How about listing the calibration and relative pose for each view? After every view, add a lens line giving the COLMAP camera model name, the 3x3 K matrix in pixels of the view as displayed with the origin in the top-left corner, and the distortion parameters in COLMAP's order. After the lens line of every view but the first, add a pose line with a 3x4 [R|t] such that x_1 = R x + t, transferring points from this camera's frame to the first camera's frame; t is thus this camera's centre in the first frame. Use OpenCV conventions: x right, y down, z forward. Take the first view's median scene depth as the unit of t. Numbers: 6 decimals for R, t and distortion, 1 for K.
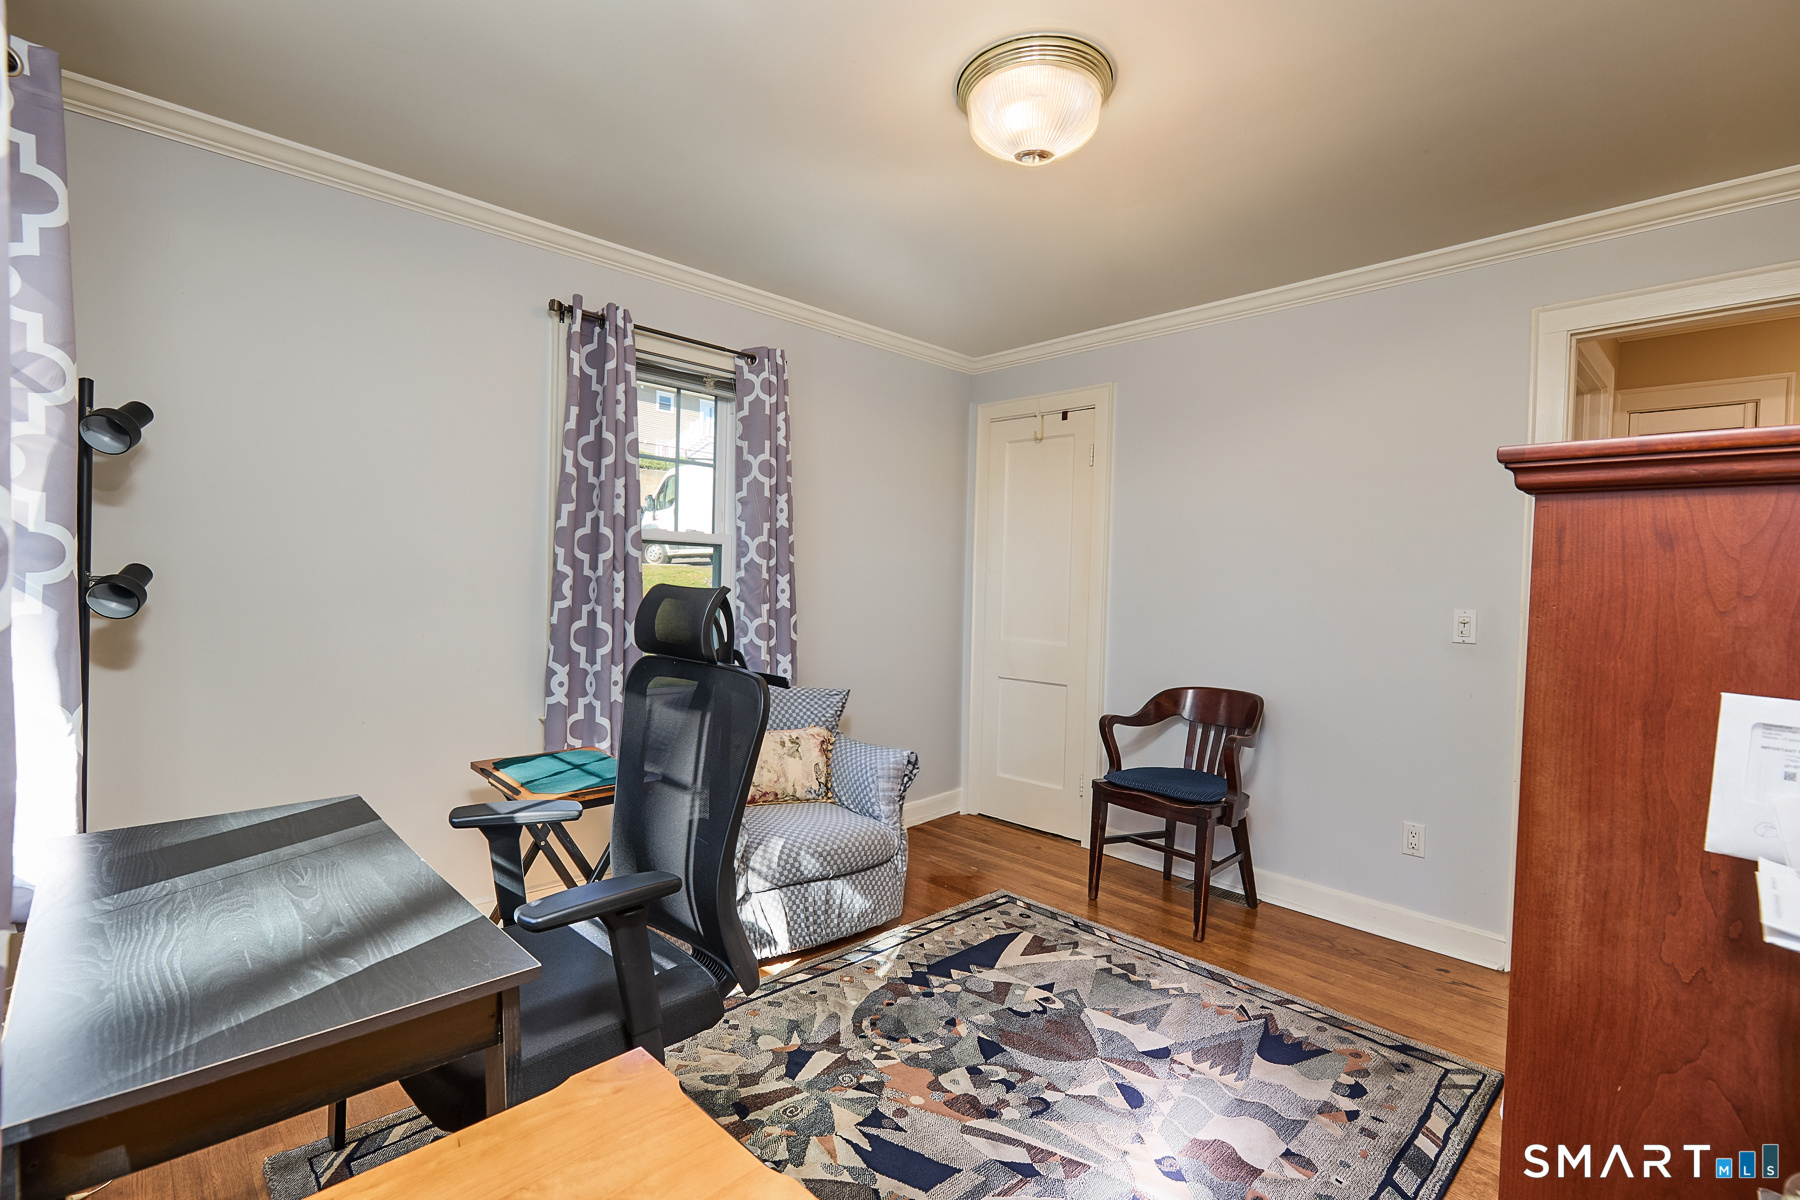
lens RADIAL K [[823.6, 0, 903.5], [0, 823.6, 600.7], [0, 0, 1]] dist [0.001680, -0.001739]
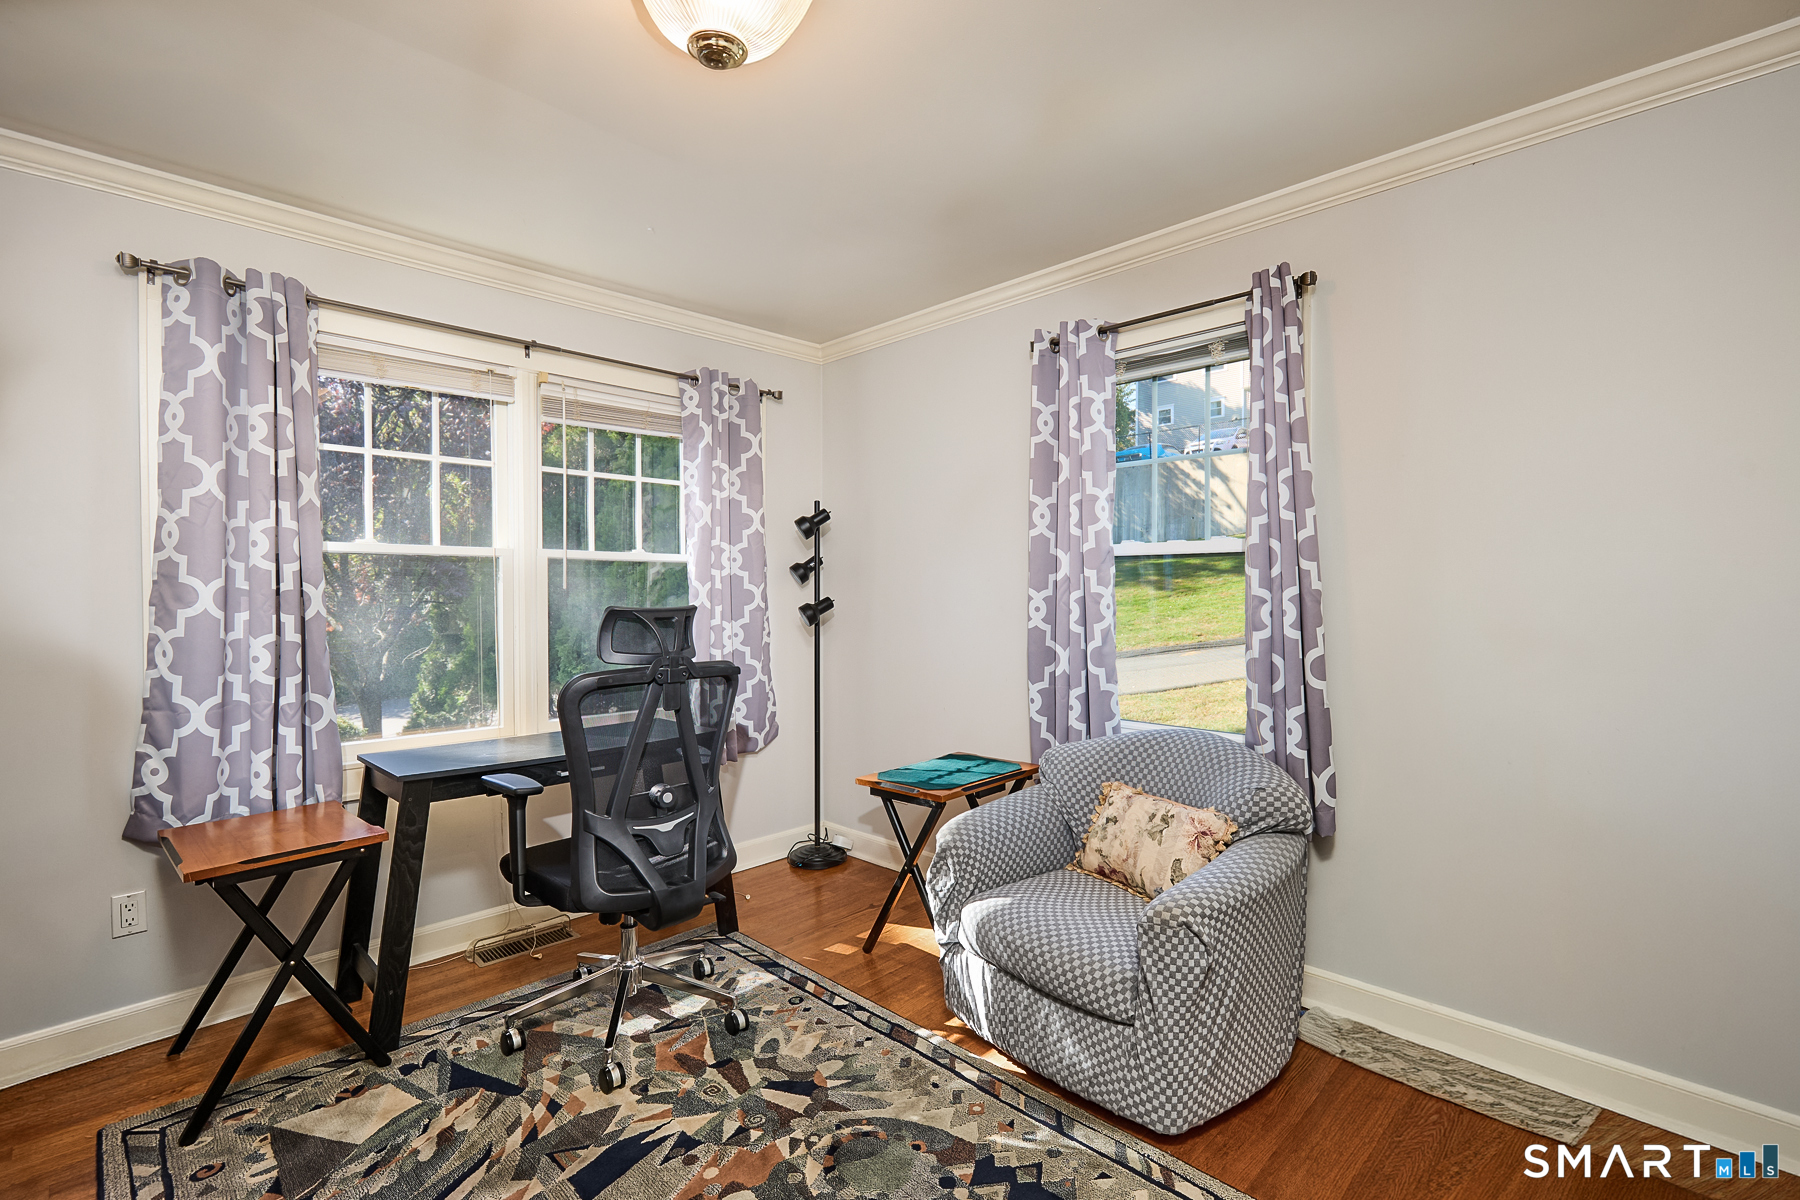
lens RADIAL K [[823.6, 0, 903.5], [0, 823.6, 600.7], [0, 0, 1]] dist [0.001680, -0.001739]
pose [[0.021294, -0.018683, -0.999599, 0.820520], [-0.022087, 0.999573, -0.019153, -0.002637], [0.999529, 0.022486, 0.020872, 1.041291]]
